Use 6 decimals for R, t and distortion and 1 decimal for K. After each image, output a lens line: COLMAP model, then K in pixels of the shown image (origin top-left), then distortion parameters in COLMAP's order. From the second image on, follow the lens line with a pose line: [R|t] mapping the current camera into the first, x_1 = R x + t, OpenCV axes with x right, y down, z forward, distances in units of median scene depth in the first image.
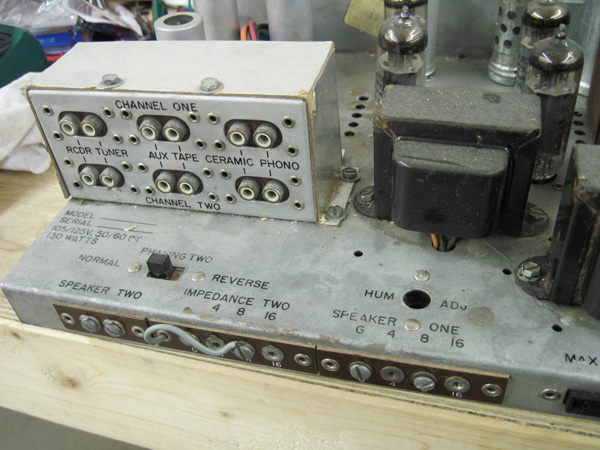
lens RADIAL K [[621.5, 0, 300.0], [0, 621.5, 225.0], [0, 0, 1]] dist [-0.114065, 0.042438]
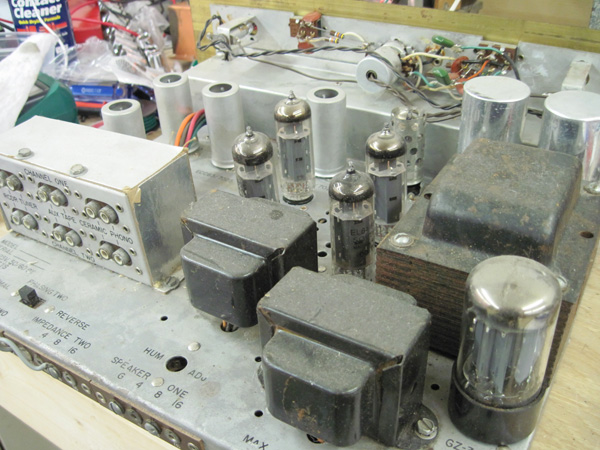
lens RADIAL K [[621.5, 0, 300.0], [0, 621.5, 225.0], [0, 0, 1]] dist [-0.114065, 0.042438]
pose [[0.961222, 0.173605, -0.214273, 0.593500], [-0.187199, 0.981304, -0.044710, -0.134985], [0.202505, 0.083088, 0.975750, -0.175201]]
